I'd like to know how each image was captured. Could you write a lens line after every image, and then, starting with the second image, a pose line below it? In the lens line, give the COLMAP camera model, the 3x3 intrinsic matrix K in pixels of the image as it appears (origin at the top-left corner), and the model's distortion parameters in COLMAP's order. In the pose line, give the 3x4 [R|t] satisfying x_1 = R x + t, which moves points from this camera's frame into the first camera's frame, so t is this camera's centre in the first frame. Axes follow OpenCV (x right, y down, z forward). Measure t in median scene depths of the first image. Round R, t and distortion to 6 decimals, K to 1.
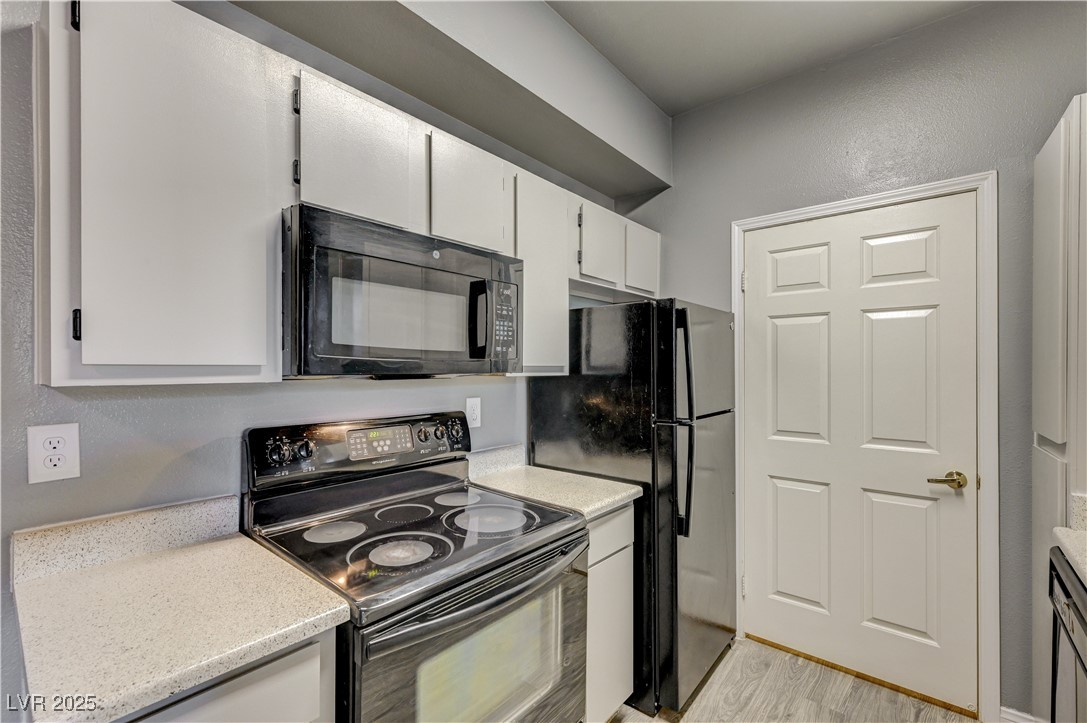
lens RADIAL K [[469.0, 0, 549.7], [0, 469.0, 368.0], [0, 0, 1]] dist [0.001890, 0.000266]
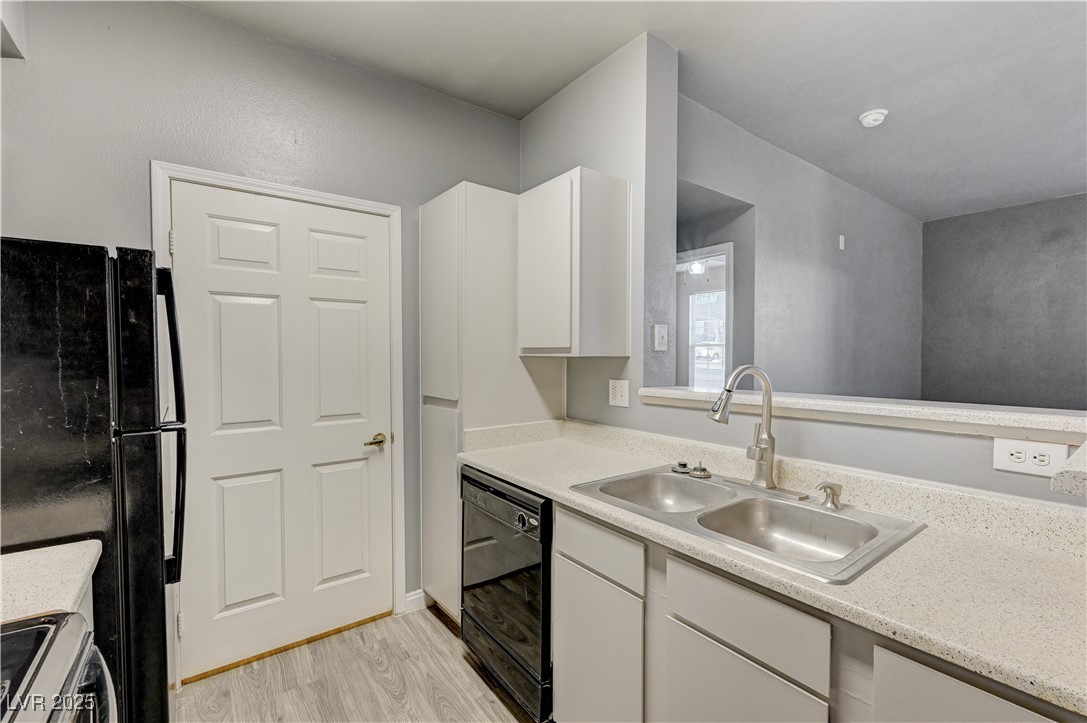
lens RADIAL K [[470.5, 0, 548.9], [0, 470.5, 363.3], [0, 0, 1]] dist [0.002193, -0.000394]
pose [[0.223373, -0.021306, 0.974500, -0.284057], [0.001195, 0.999766, 0.021584, 0.002854], [-0.974732, -0.003657, 0.223347, 0.266644]]
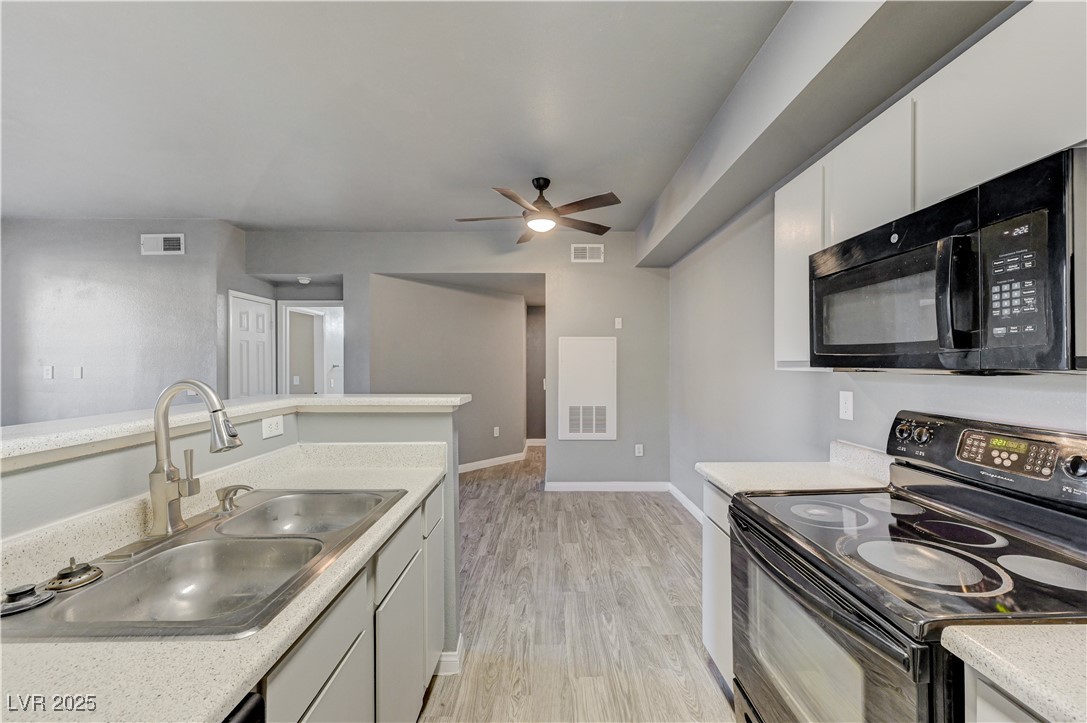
lens RADIAL K [[426.4, 0, 547.2], [0, 426.4, 363.9], [0, 0, 1]] dist [0.001141, 0.000250]
pose [[-0.763630, 0.000110, -0.645654, 0.615533], [-0.002195, 0.999994, 0.002766, 0.002353], [0.645650, 0.003529, -0.763625, 0.905065]]
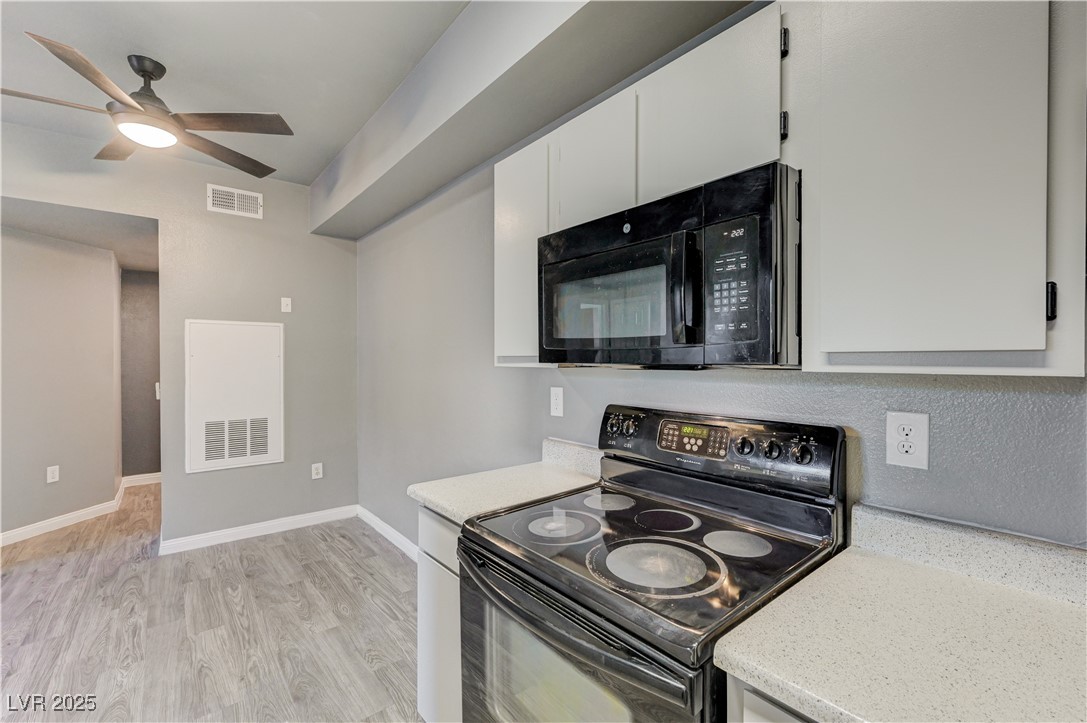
lens RADIAL K [[470.5, 0, 548.9], [0, 470.5, 363.3], [0, 0, 1]] dist [0.002193, -0.000394]
pose [[-0.182918, 0.008174, -0.983094, 0.494609], [-0.002935, 0.999956, 0.008860, 0.003365], [0.983124, 0.004506, -0.182886, 0.768468]]
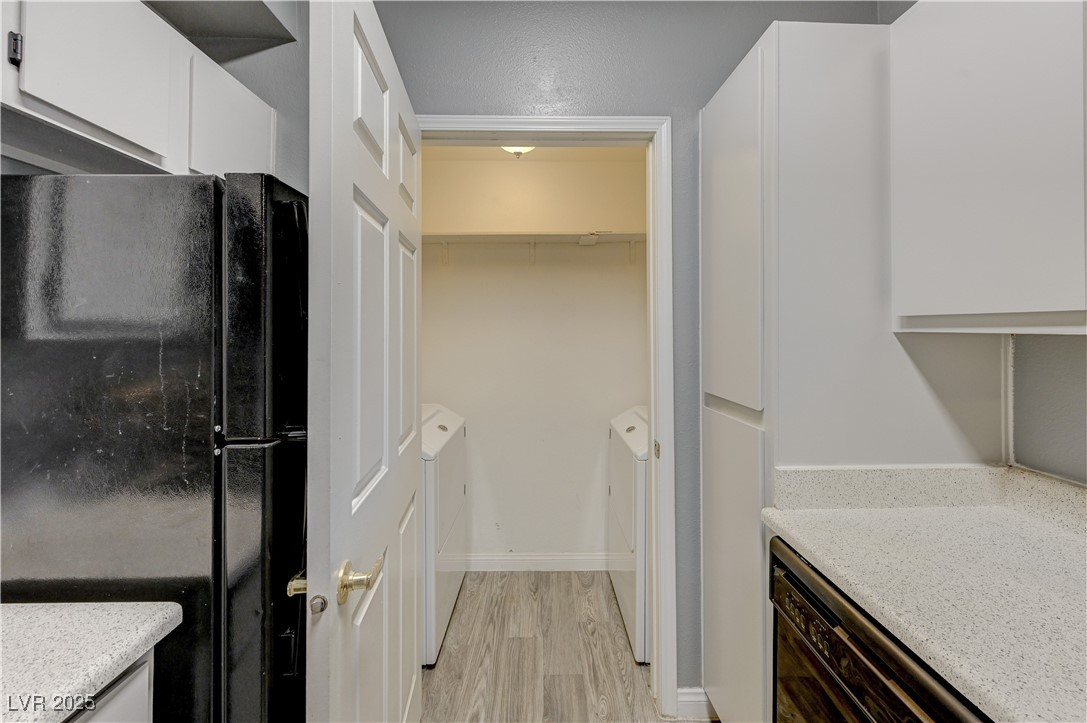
lens RADIAL K [[429.8, 0, 550.0], [0, 429.8, 333.9], [0, 0, 1]] dist [0.001138, 0.000175]
pose [[0.761380, -0.001075, 0.648304, 0.198586], [0.005503, 0.999973, -0.004804, 0.013593], [-0.648282, 0.007225, 0.761366, 0.487885]]
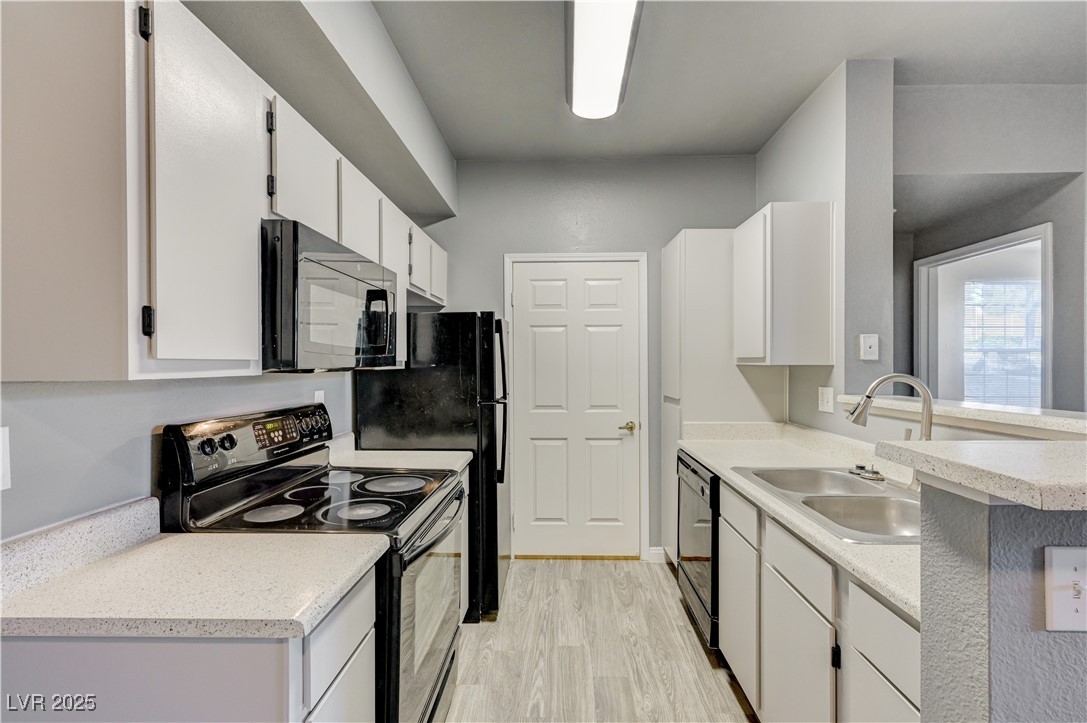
lens RADIAL K [[470.5, 0, 548.9], [0, 470.5, 363.3], [0, 0, 1]] dist [0.002193, -0.000394]
pose [[0.784251, -0.003845, 0.620431, -0.458940], [0.003618, 0.999992, 0.001624, 0.001671], [-0.620433, 0.000972, 0.784259, -0.181212]]
